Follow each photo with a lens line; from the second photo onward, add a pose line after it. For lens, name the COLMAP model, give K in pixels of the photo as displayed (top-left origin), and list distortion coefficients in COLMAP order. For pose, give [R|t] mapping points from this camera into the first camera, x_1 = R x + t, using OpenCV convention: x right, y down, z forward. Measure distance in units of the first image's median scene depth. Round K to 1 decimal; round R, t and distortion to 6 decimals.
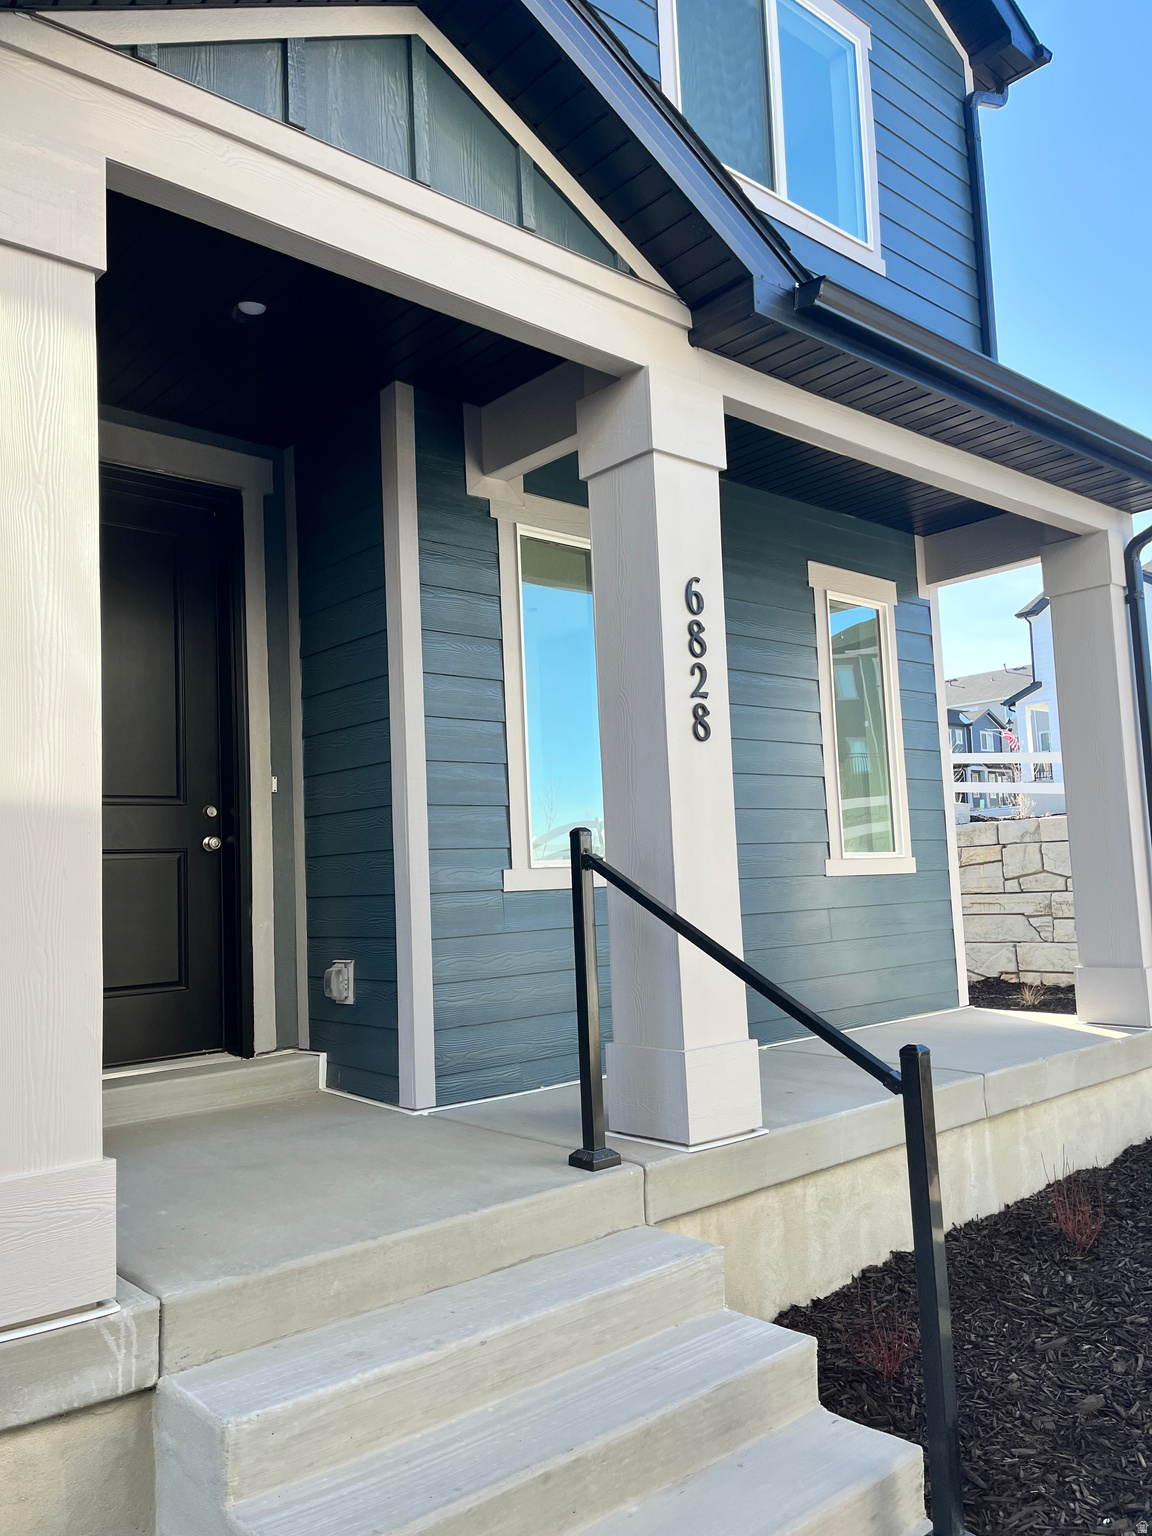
lens RADIAL K [[1177.5, 0, 583.3], [0, 1177.5, 777.8], [0, 0, 1]] dist [0.081615, -0.115613]
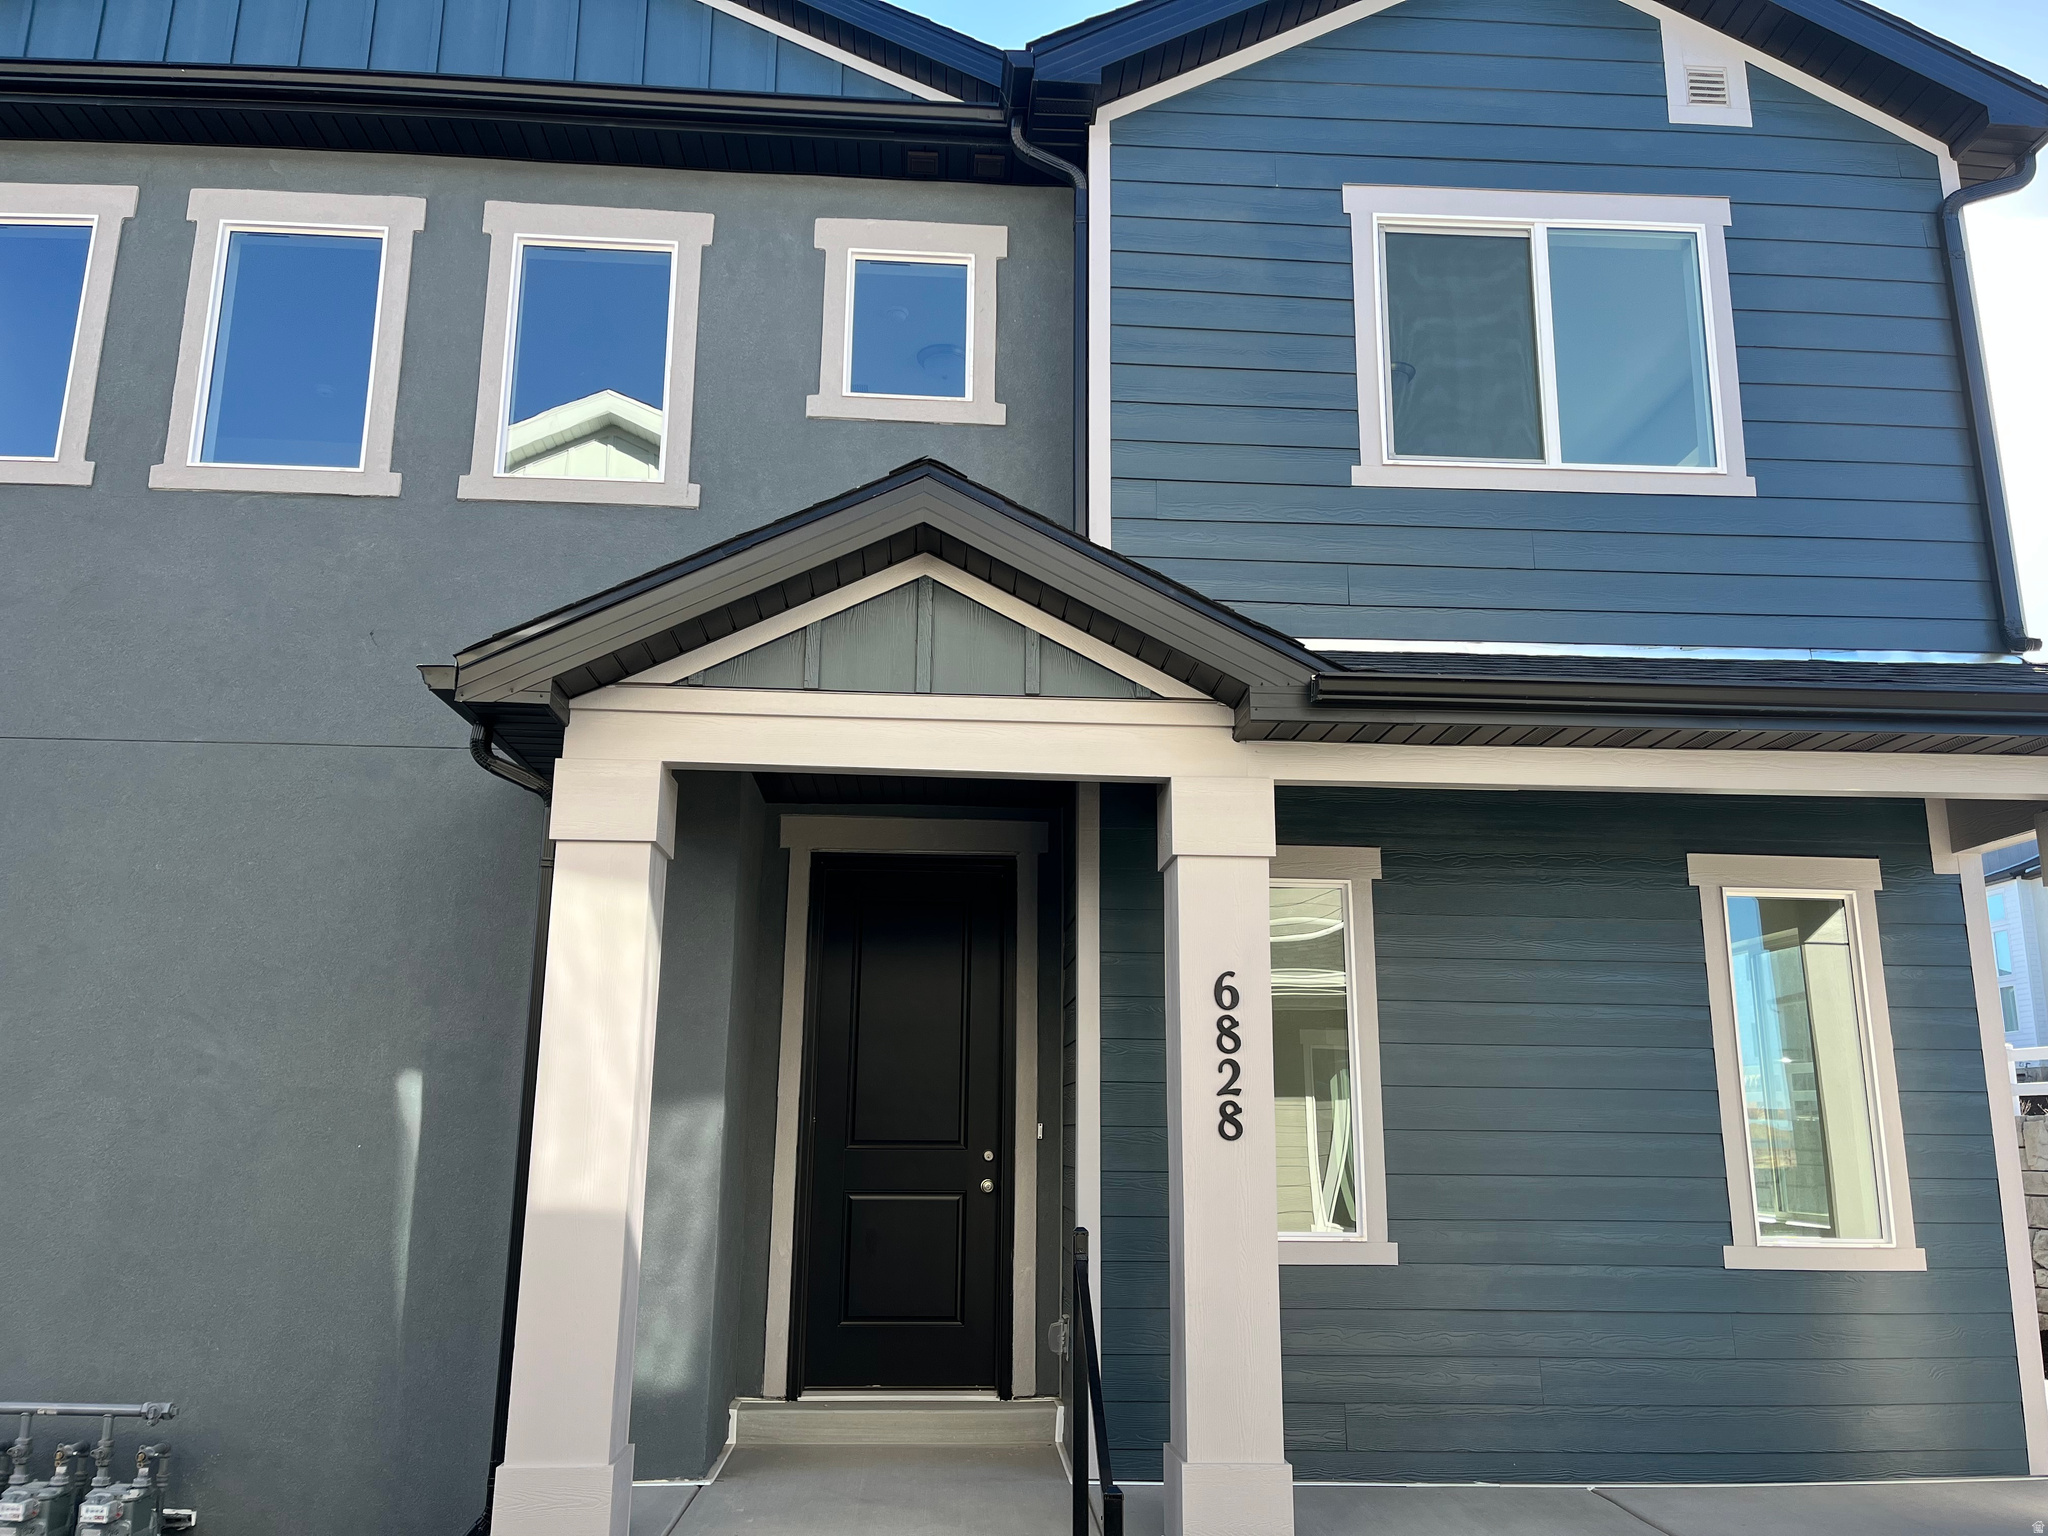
lens RADIAL K [[1570.0, 0, 1024.0], [0, 1570.0, 768.0], [0, 0, 1]] dist [0.081615, -0.115613]
pose [[0.782598, -0.092802, -0.615572, 0.785571], [0.012238, 0.990929, -0.133832, -0.160114], [0.622407, 0.097203, 0.776634, -0.173386]]
